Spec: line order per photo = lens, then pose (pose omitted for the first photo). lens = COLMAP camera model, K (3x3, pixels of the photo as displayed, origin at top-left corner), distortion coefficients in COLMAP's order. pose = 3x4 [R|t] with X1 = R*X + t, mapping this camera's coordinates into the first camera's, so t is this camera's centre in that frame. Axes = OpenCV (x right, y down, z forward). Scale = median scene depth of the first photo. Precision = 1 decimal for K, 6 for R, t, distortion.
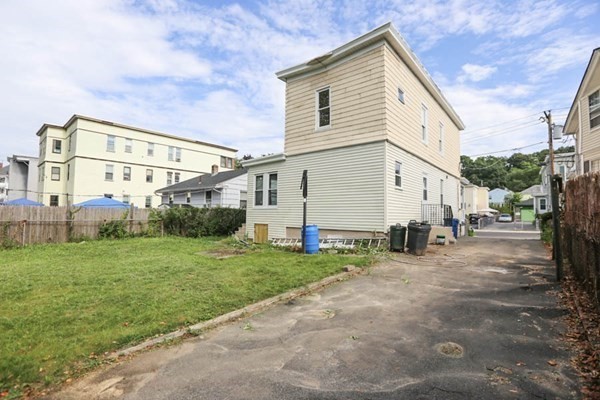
lens RADIAL K [[274.4, 0, 306.5], [0, 274.4, 199.7], [0, 0, 1]] dist [-0.000673, -0.000121]
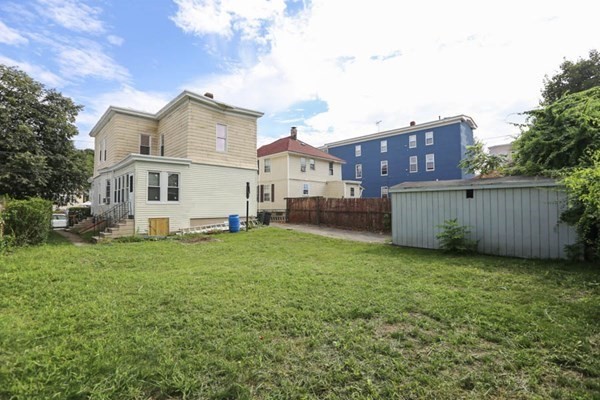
lens RADIAL K [[274.4, 0, 306.5], [0, 274.4, 199.7], [0, 0, 1]] dist [-0.000673, -0.000121]
pose [[0.104812, 0.025322, 0.994170, -1.160003], [-0.041068, 0.998933, -0.021114, 0.015312], [-0.993644, -0.038616, 0.105740, 0.311579]]
